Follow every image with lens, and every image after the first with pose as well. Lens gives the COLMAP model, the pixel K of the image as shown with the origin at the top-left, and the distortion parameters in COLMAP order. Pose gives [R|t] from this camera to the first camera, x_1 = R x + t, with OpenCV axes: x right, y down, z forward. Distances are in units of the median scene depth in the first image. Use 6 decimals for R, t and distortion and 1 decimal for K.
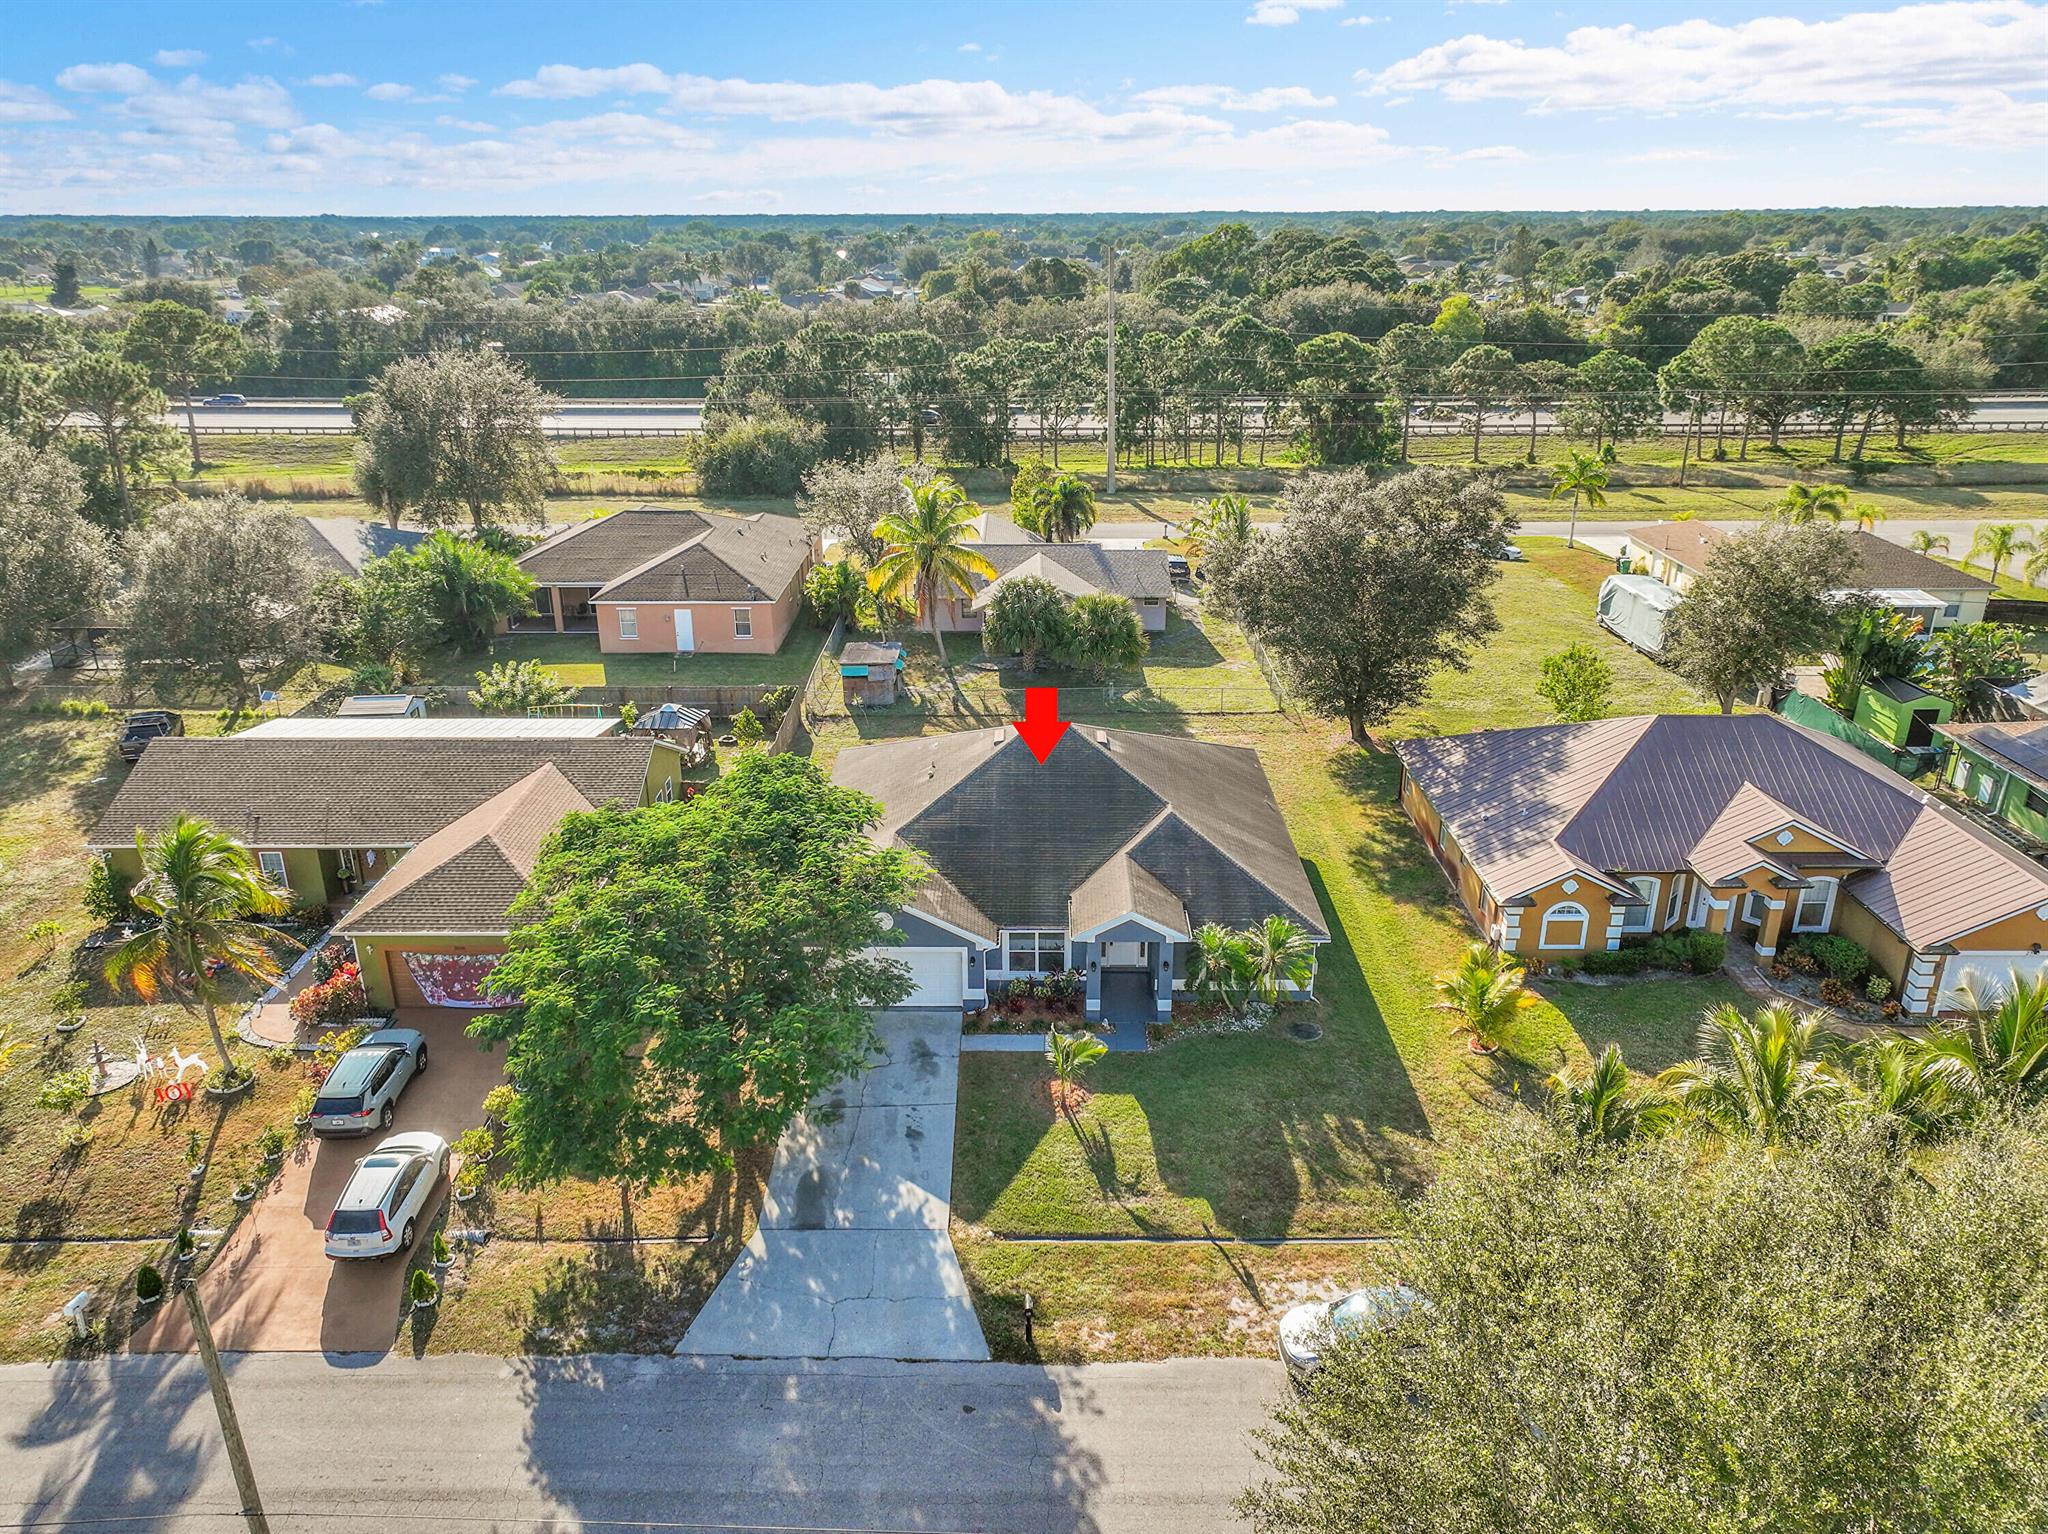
lens RADIAL K [[1421.0, 0, 1025.7], [0, 1421.0, 797.0], [0, 0, 1]] dist [0.011225, -0.002517]
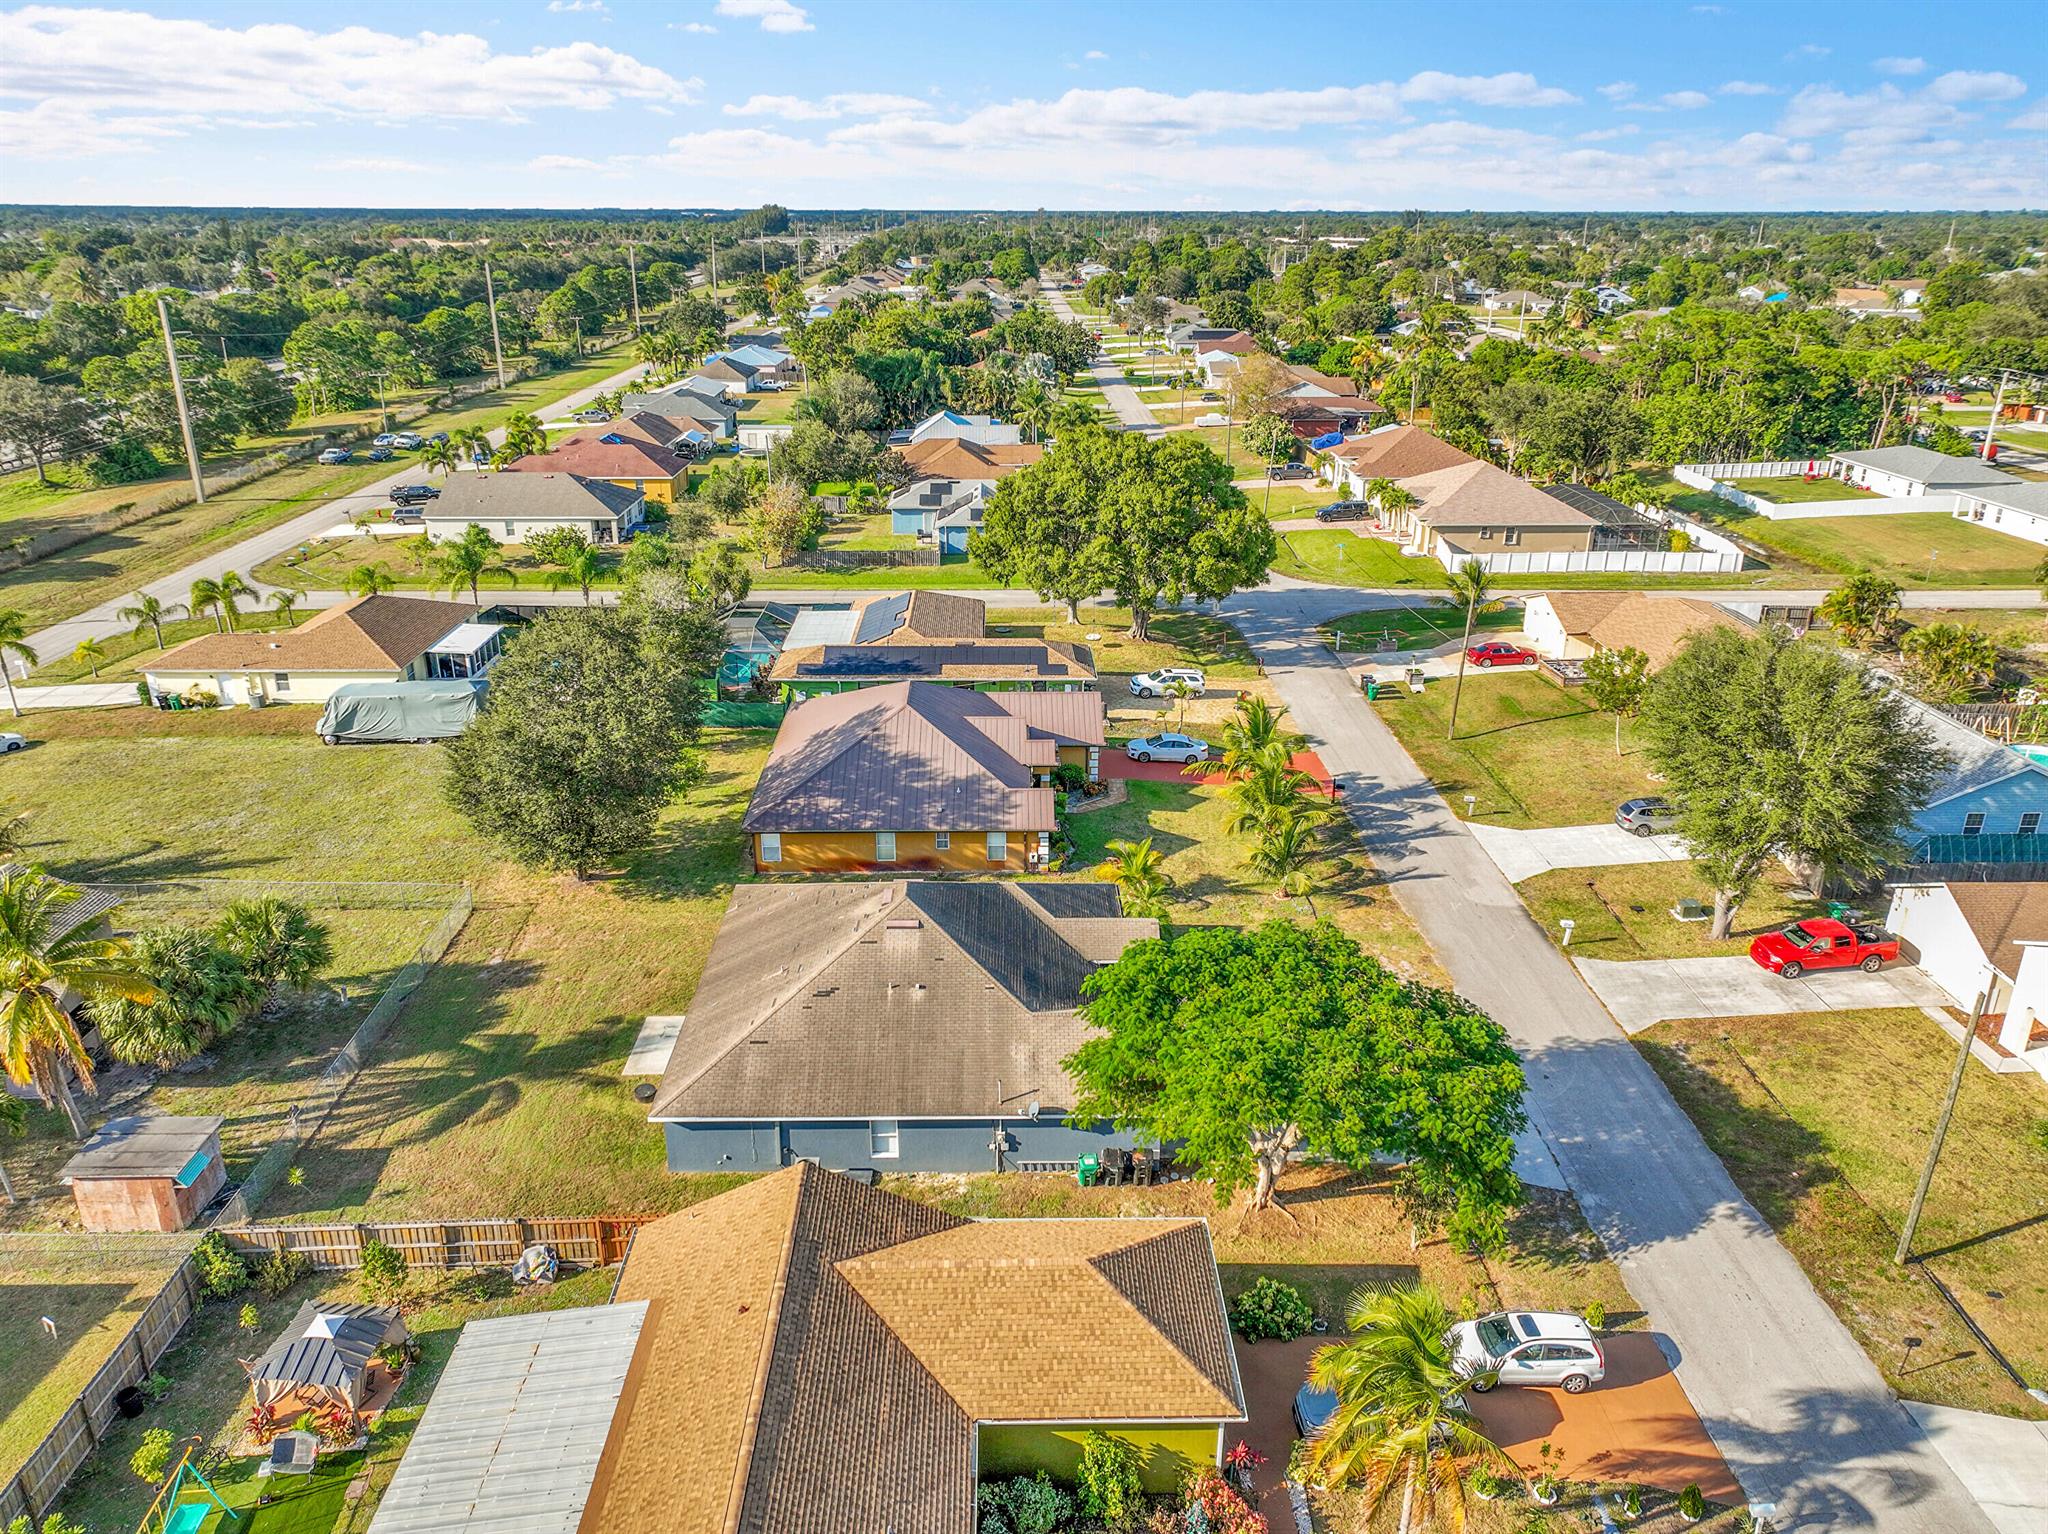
lens RADIAL K [[1422.8, 0, 1024.0], [0, 1422.8, 767.0], [0, 0, 1]] dist [0.003441, 0.003214]
pose [[-0.027707, -0.359767, 0.932631, -1.102230], [0.376016, 0.860714, 0.343196, -0.541717], [-0.926199, 0.360193, 0.111430, 0.909809]]
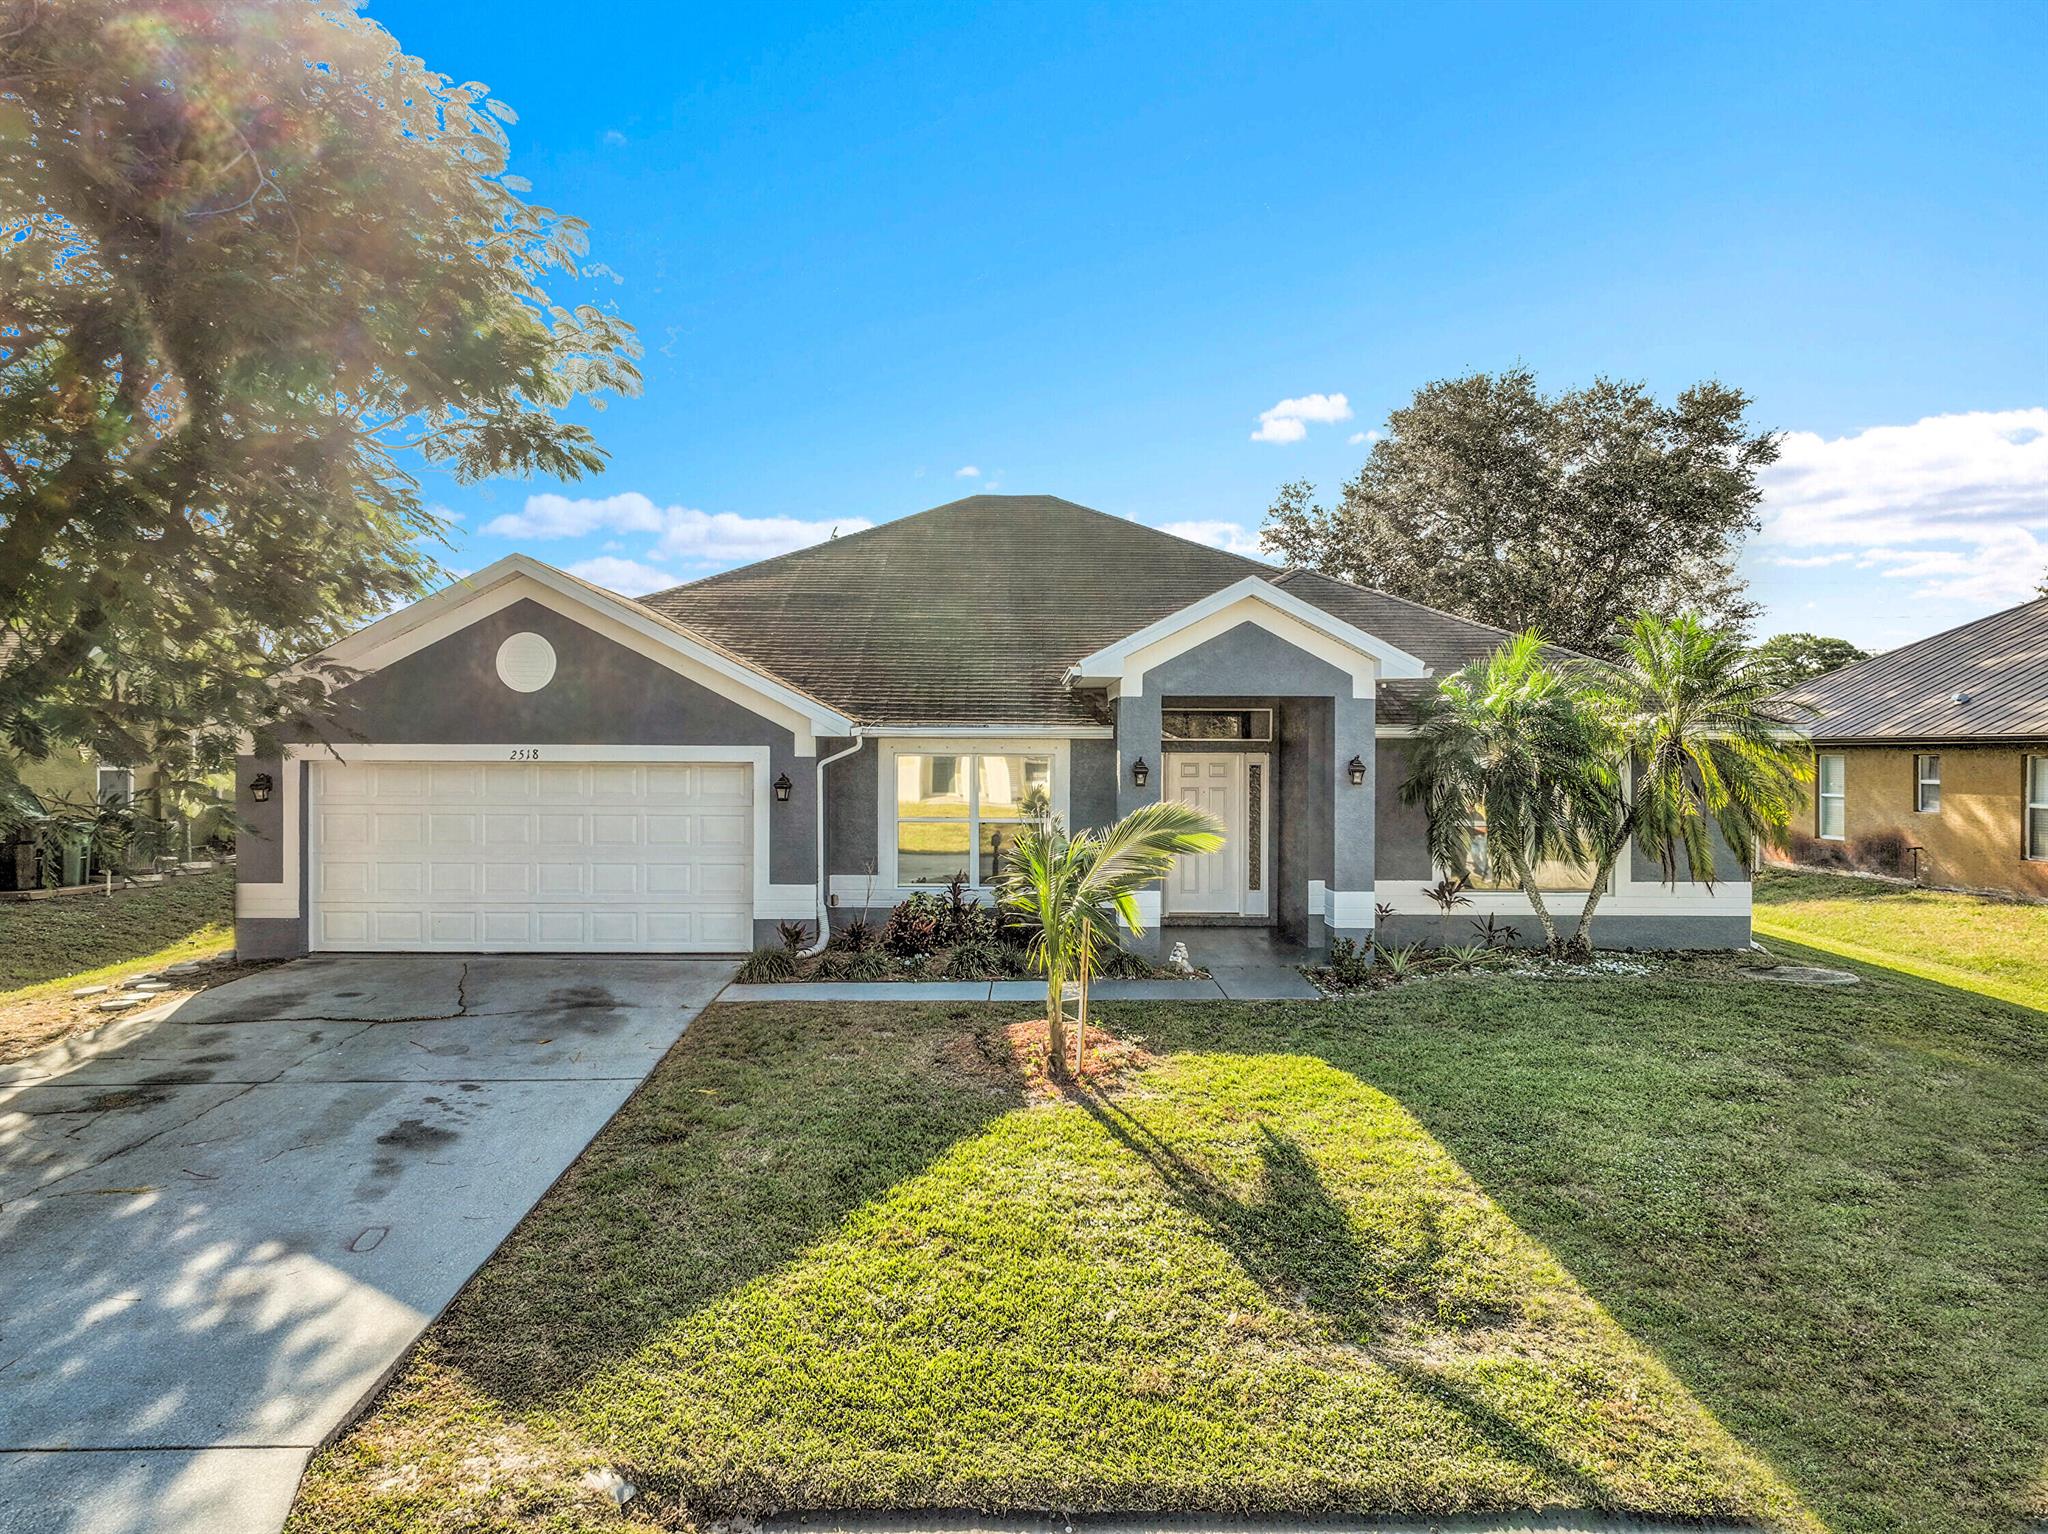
lens RADIAL K [[1435.6, 0, 1024.0], [0, 1435.6, 767.0], [0, 0, 1]] dist [0.002643, 0.008293]
pose [[0.999794, 0.006835, 0.019104, 0.014407], [0.000788, 0.927758, -0.373183, 0.247468], [-0.020274, 0.373121, 0.927561, 0.696999]]
